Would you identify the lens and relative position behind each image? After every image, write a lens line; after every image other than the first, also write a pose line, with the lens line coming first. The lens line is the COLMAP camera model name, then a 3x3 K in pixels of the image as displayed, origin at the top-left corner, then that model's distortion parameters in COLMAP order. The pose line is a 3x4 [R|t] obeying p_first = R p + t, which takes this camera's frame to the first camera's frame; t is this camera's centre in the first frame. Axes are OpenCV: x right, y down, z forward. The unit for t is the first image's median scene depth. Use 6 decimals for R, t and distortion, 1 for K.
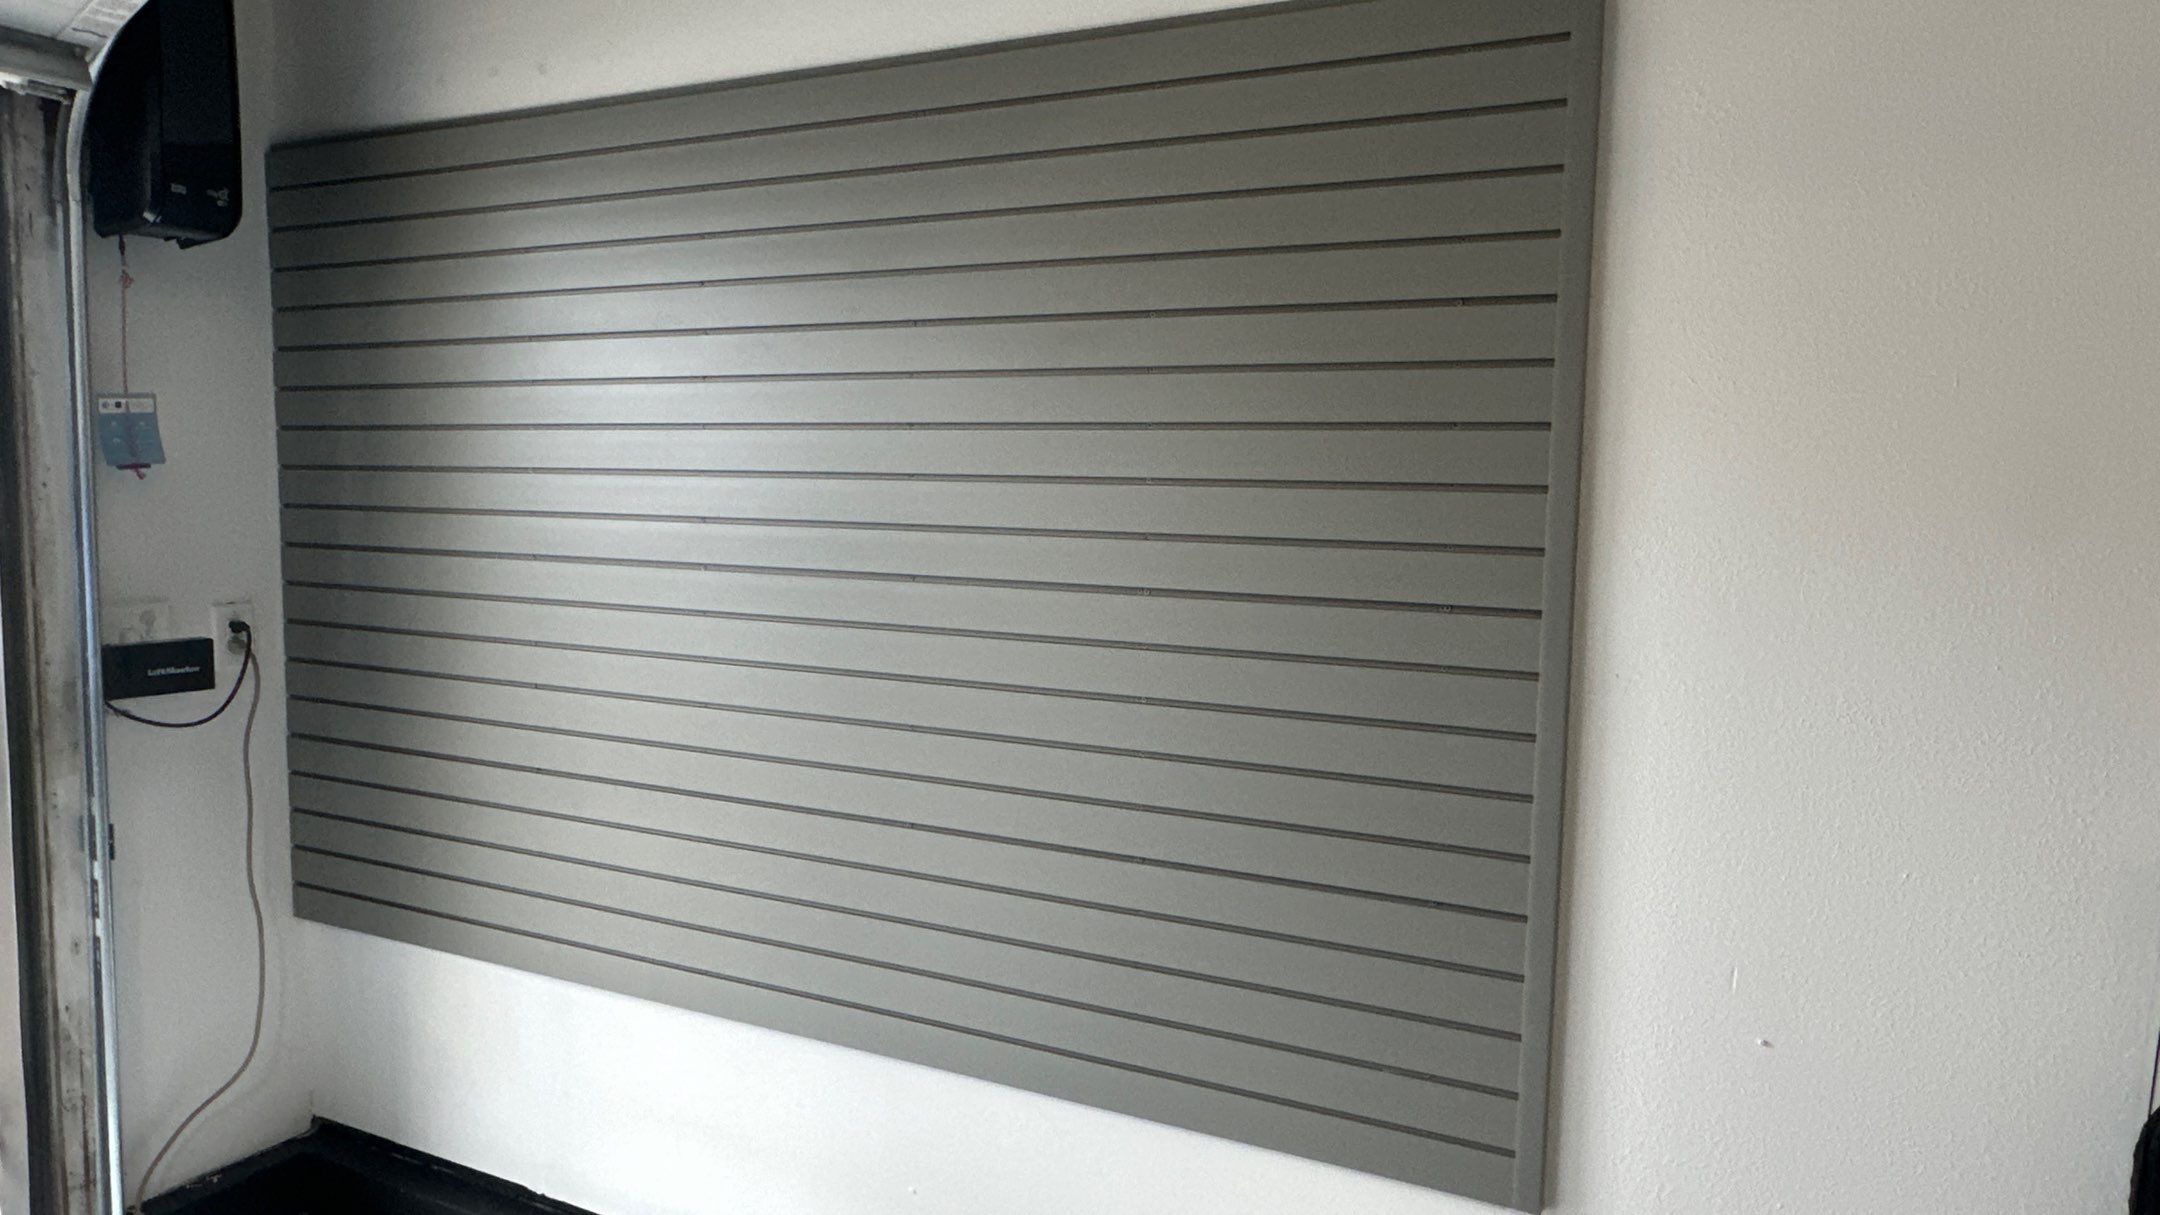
lens RADIAL K [[1400.9, 0, 1079.5], [0, 1400.9, 608.6], [0, 0, 1]] dist [-0.002292, 0.002651]
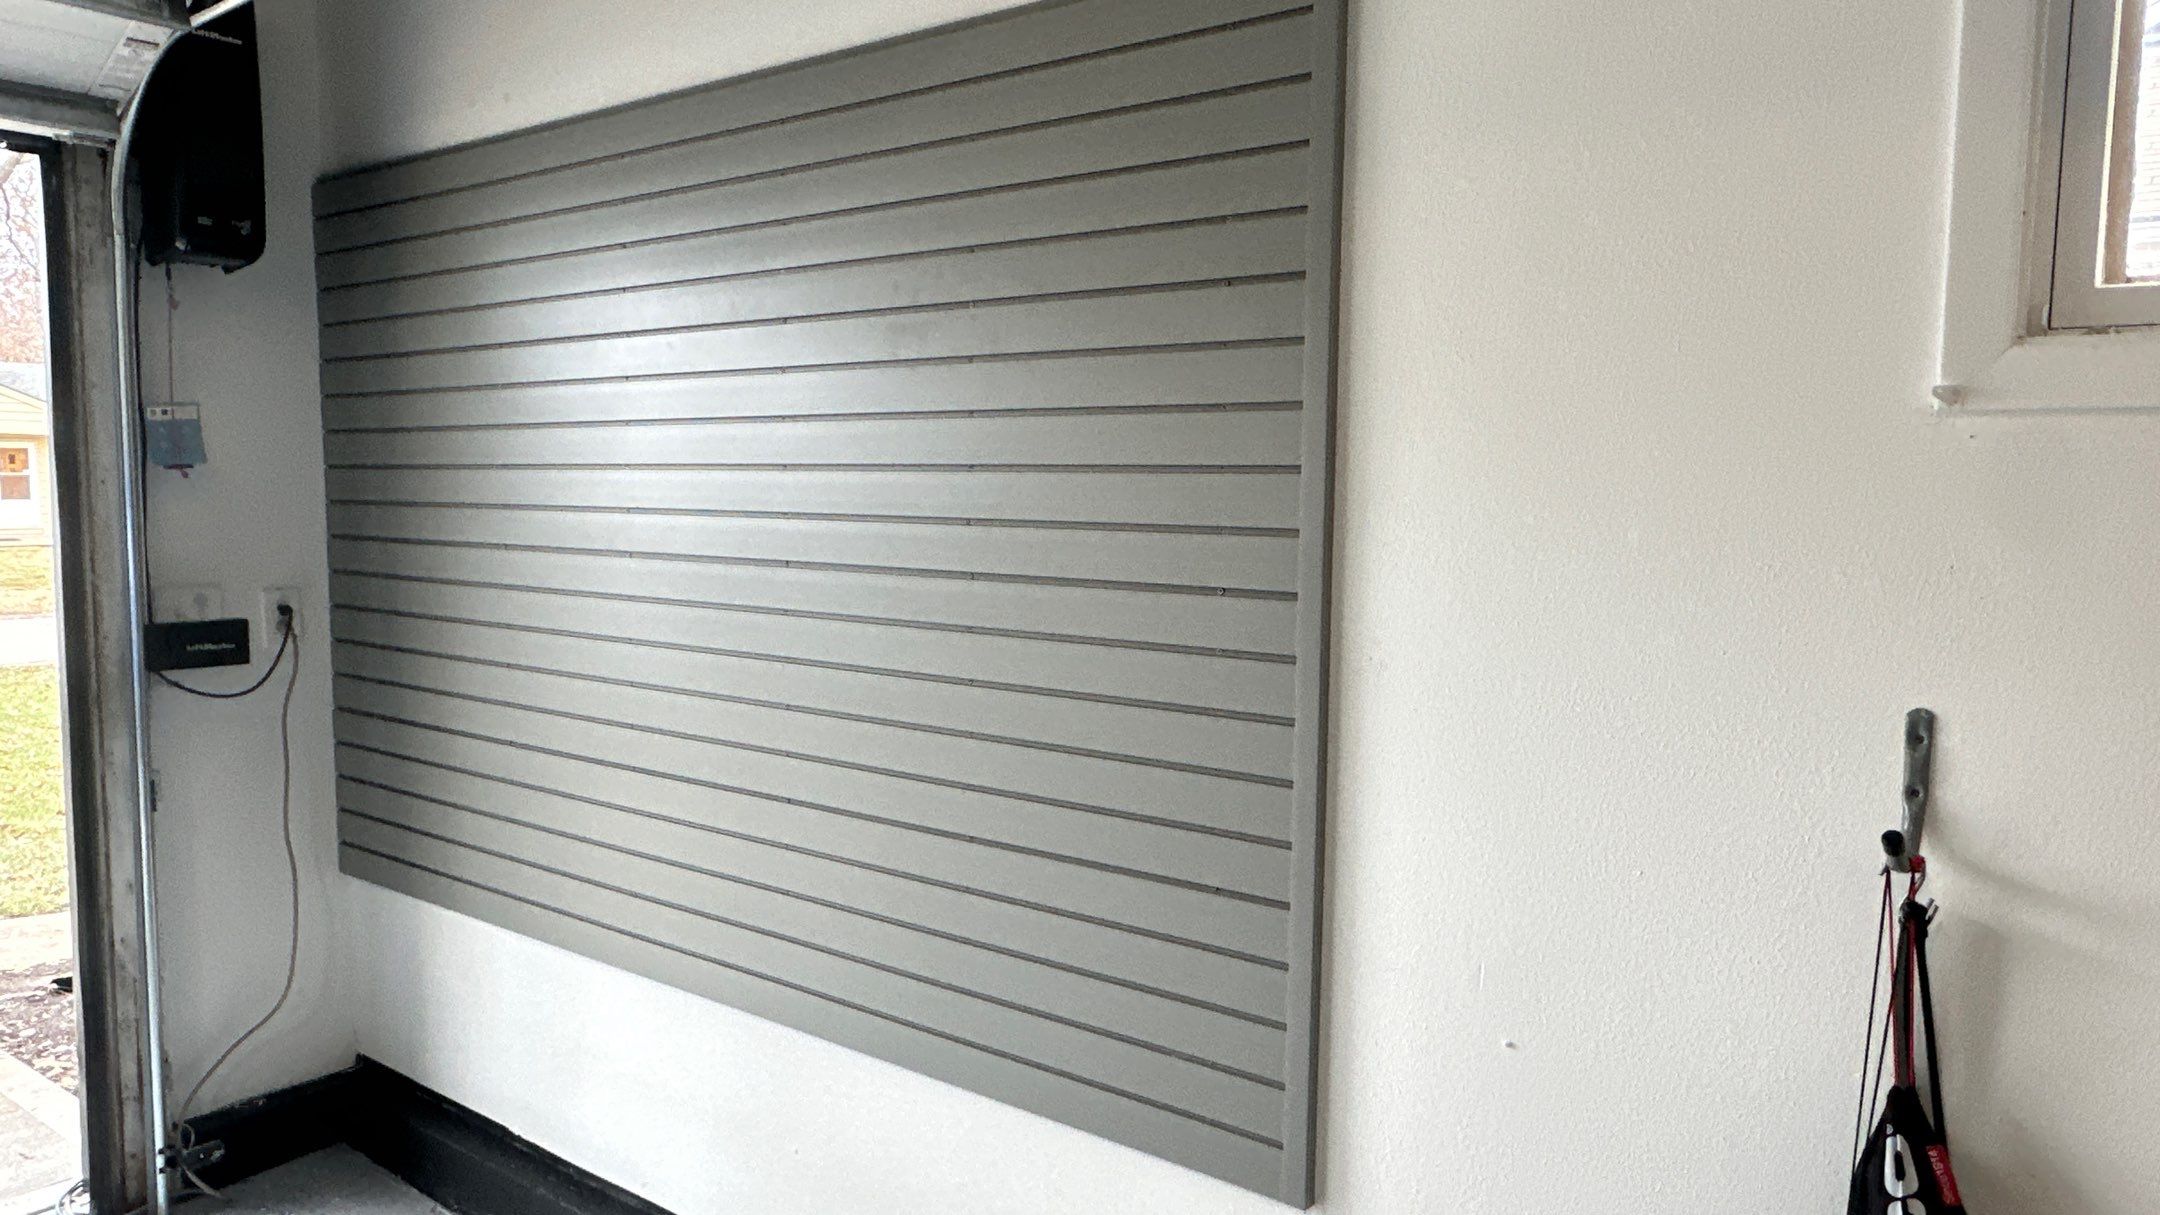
lens RADIAL K [[1400.9, 0, 1061.2], [0, 1400.9, 602.9], [0, 0, 1]] dist [-0.002292, 0.002651]
pose [[0.985726, 0.006298, -0.168241, 0.220732], [-0.007270, 0.999960, -0.005159, 0.009748], [0.168202, 0.006308, 0.985732, 0.001184]]
